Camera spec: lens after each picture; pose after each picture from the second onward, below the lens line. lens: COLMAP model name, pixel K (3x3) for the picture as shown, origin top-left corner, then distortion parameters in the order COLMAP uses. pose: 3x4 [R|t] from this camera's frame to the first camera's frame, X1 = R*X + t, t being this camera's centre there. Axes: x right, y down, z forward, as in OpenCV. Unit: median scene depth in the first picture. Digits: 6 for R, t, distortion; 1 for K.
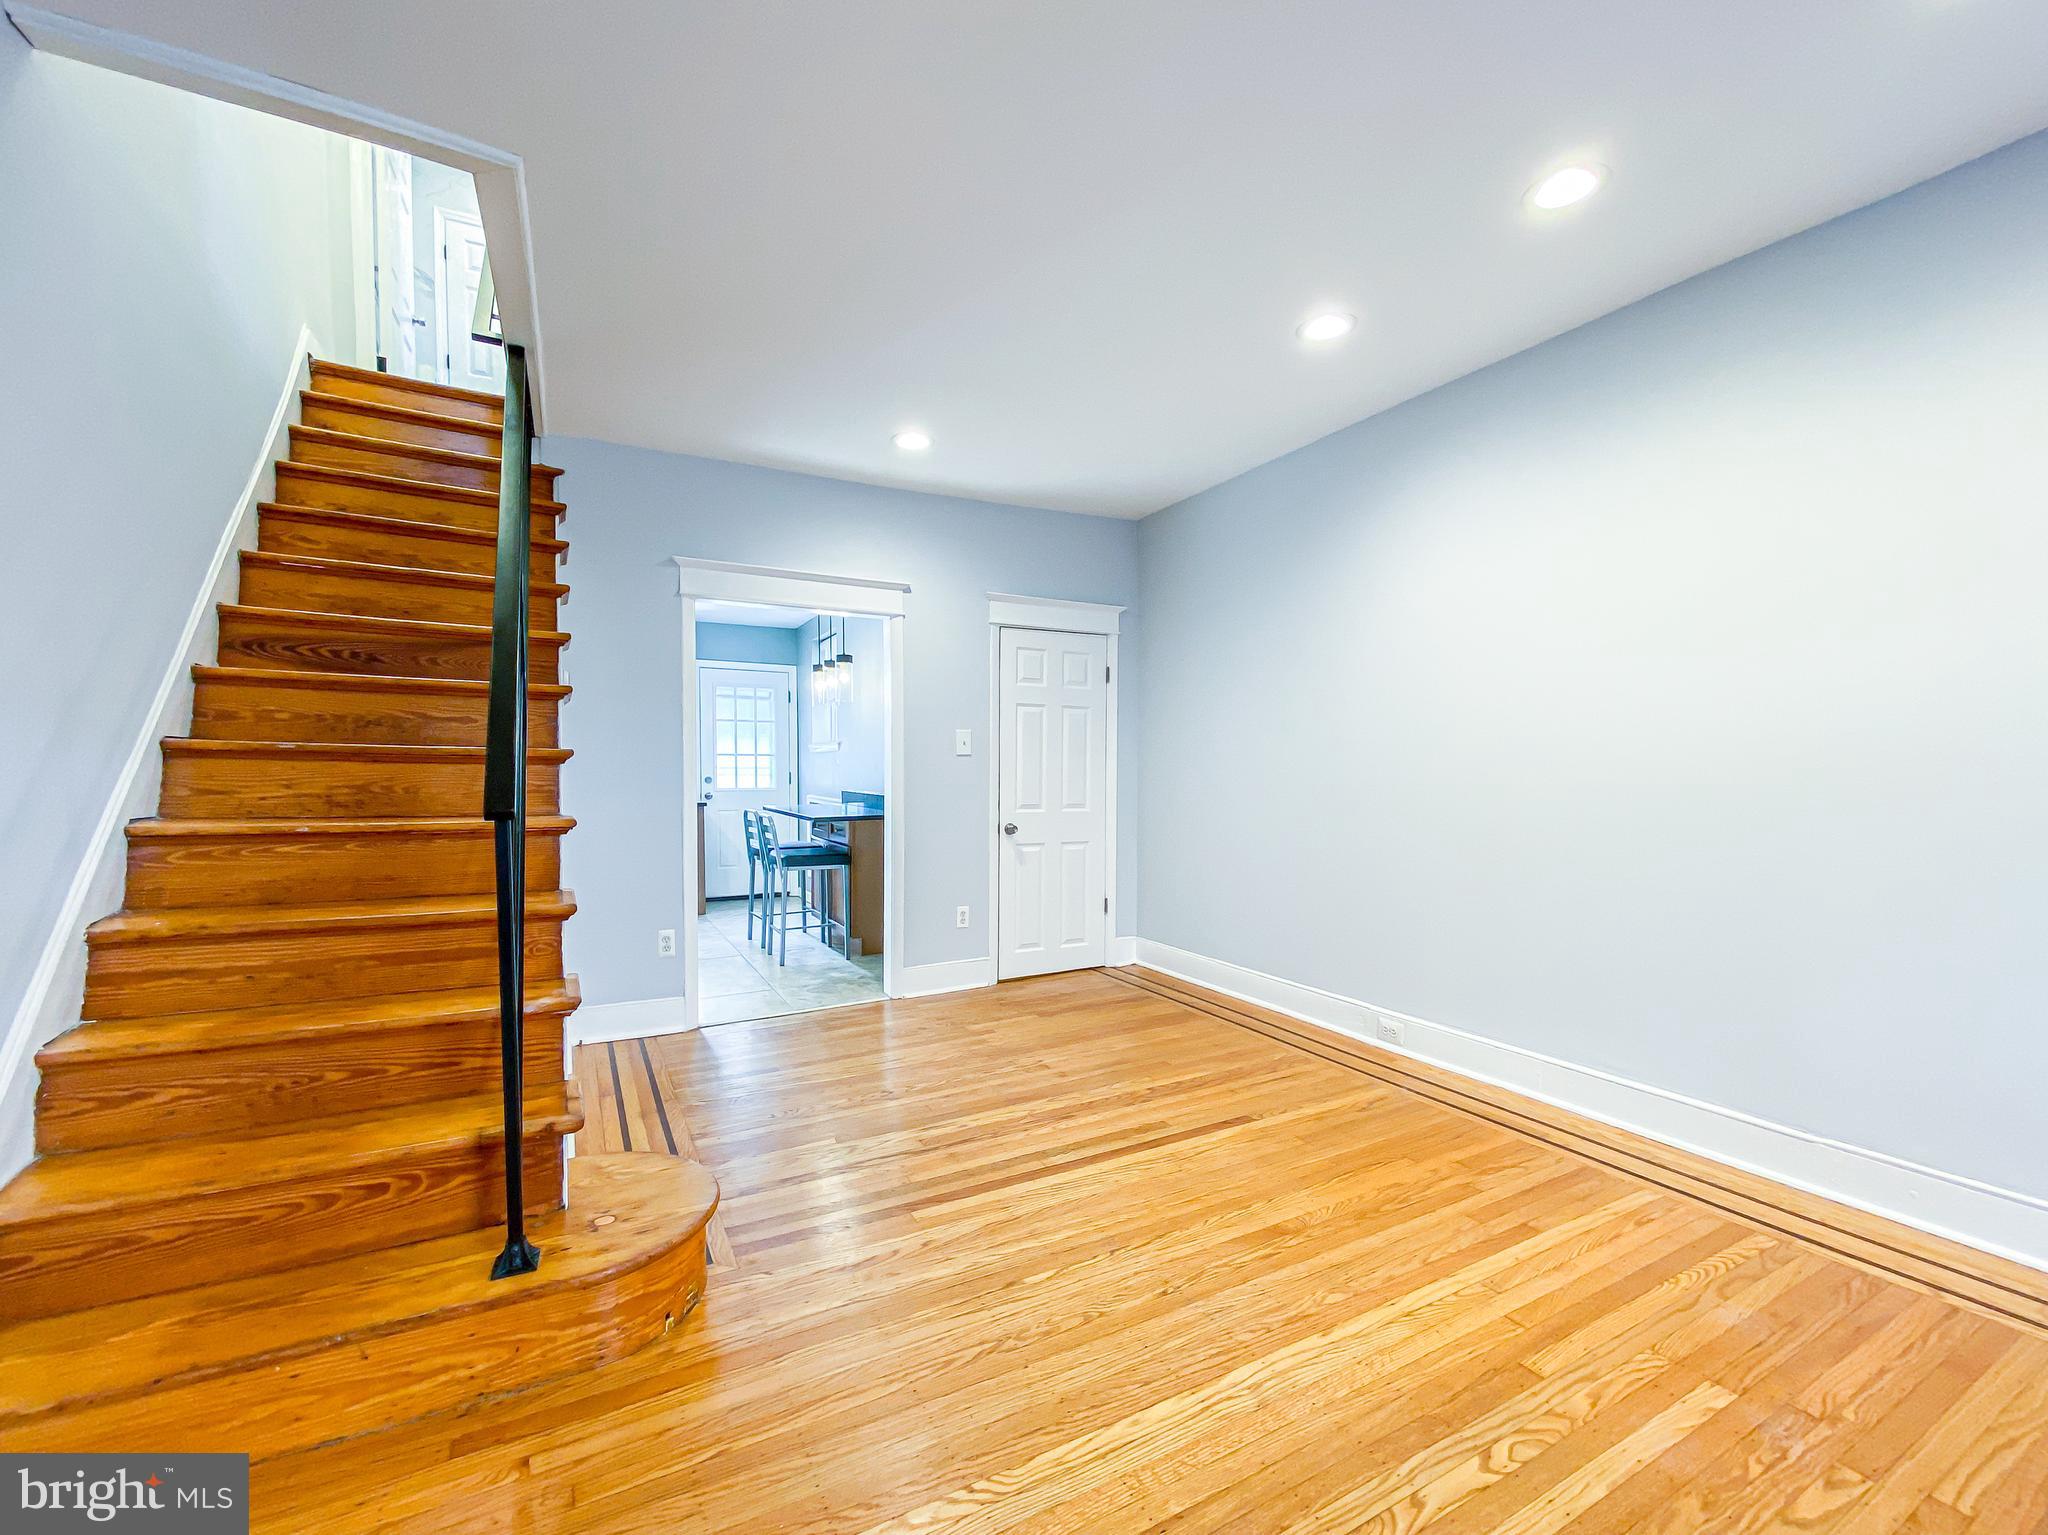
lens RADIAL K [[852.4, 0, 1023.0], [0, 852.4, 806.8], [0, 0, 1]] dist [0.008241, -0.007484]
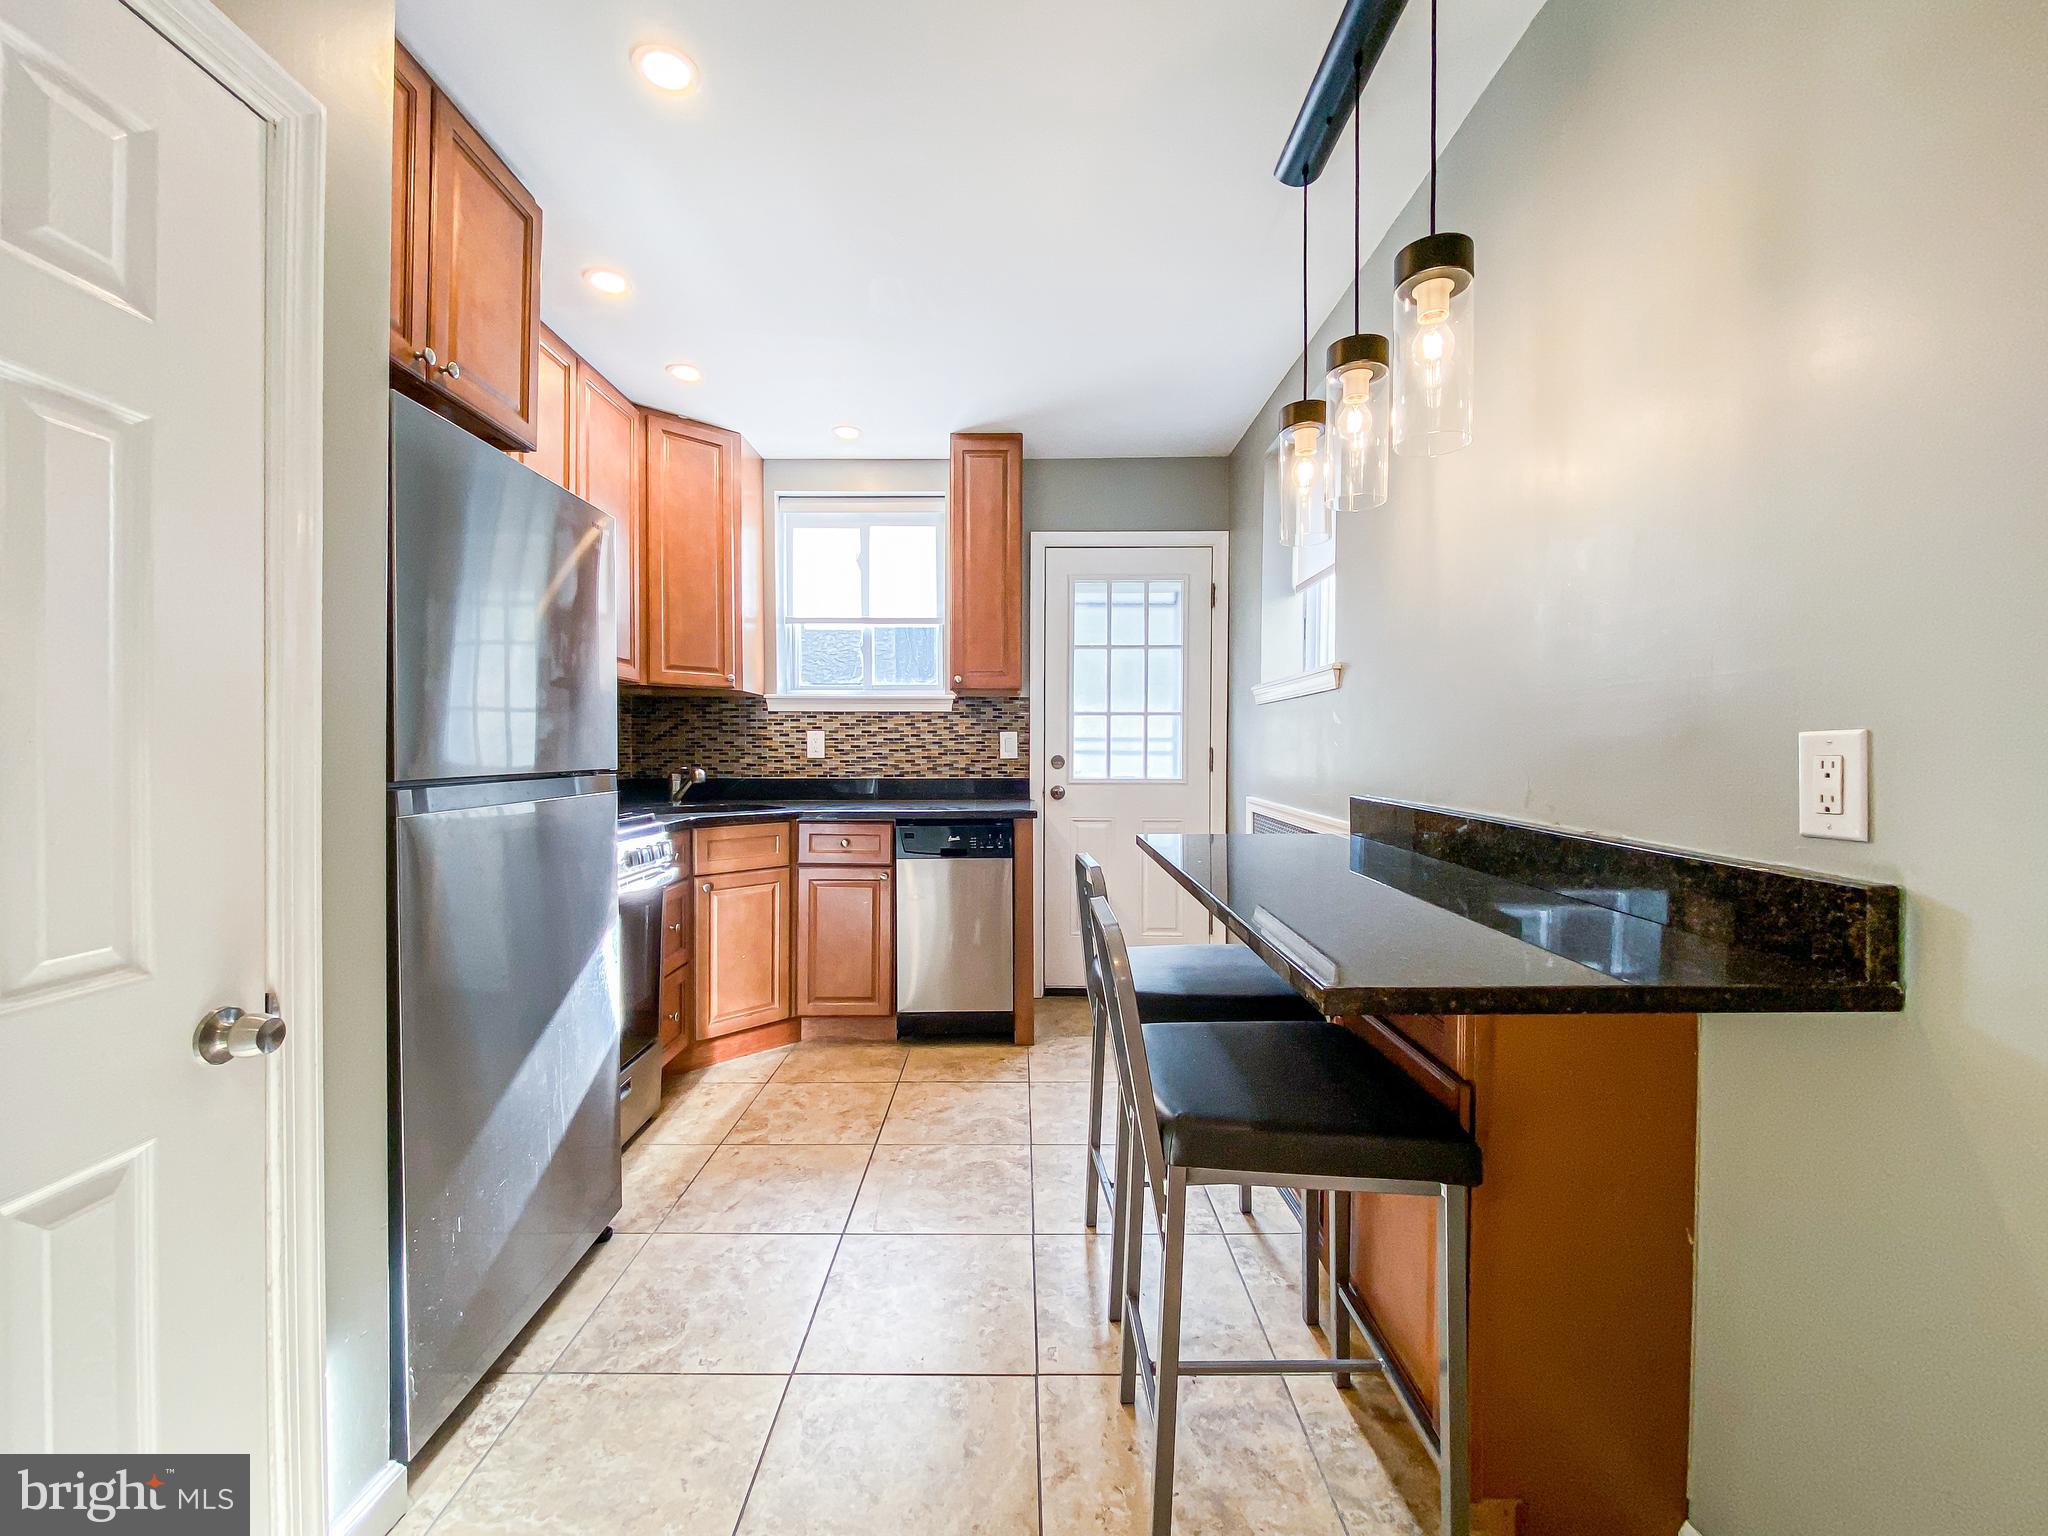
lens RADIAL K [[837.4, 0, 1016.6], [0, 837.4, 753.4], [0, 0, 1]] dist [0.013991, -0.008814]
pose [[0.877938, 0.004493, -0.478753, -0.444532], [-0.021125, 0.999346, -0.029360, -0.065074], [0.478308, 0.035890, 0.877458, 1.643382]]
